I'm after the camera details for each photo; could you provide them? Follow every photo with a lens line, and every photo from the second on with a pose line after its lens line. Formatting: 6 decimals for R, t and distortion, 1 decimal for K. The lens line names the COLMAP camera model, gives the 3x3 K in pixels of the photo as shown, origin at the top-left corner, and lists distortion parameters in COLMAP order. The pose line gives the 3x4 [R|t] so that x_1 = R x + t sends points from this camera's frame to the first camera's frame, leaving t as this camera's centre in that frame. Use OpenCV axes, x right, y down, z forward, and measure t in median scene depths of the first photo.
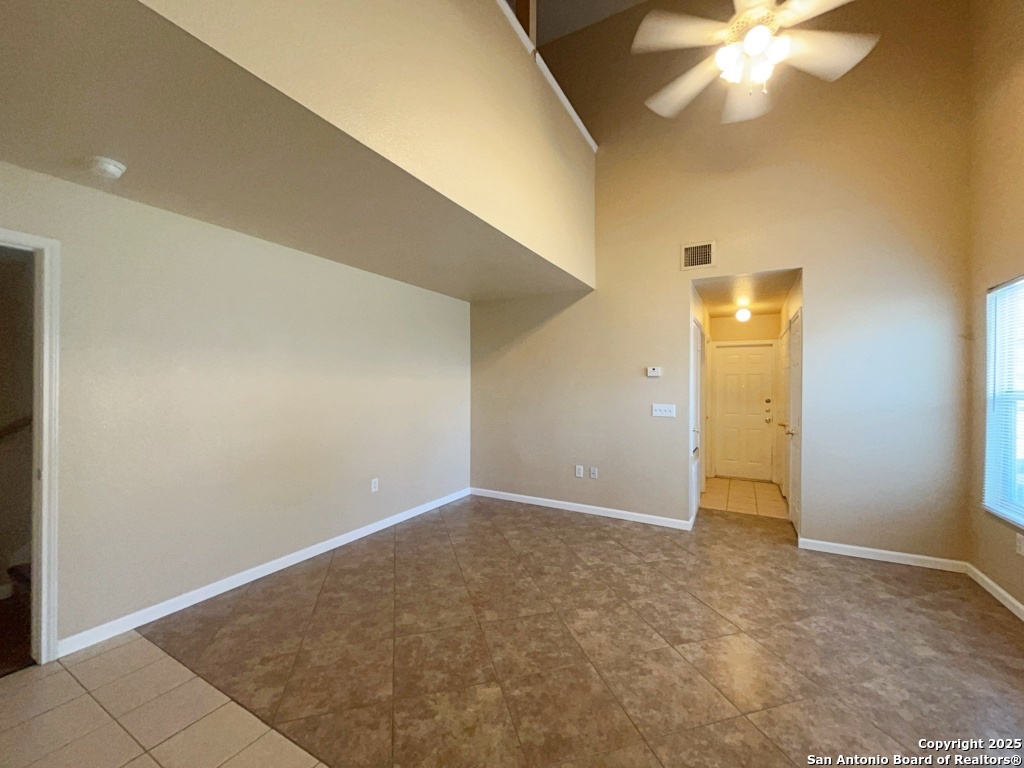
lens RADIAL K [[417.6, 0, 516.5], [0, 417.6, 385.8], [0, 0, 1]] dist [-0.000034, 0.000276]
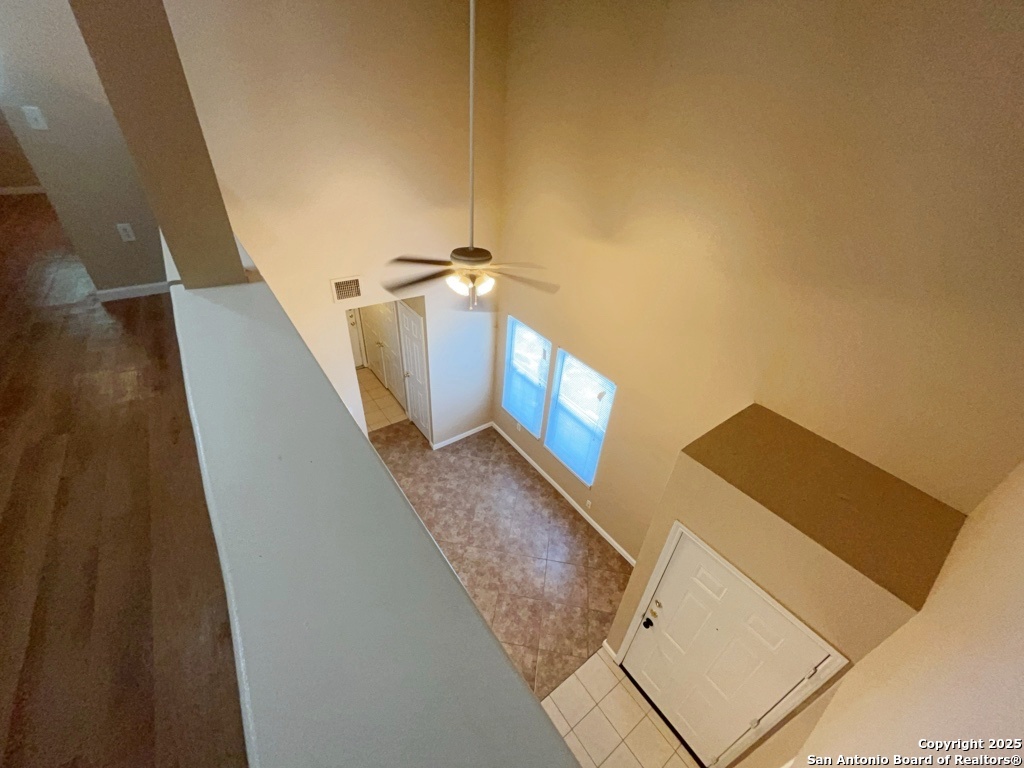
lens RADIAL K [[417.6, 0, 513.9], [0, 417.6, 387.1], [0, 0, 1]] dist [-0.000034, 0.000276]
pose [[0.427247, -0.498712, 0.754152, -0.422912], [-0.058508, 0.817116, 0.573496, -1.013002], [-0.902240, -0.289149, 0.319932, 0.284816]]
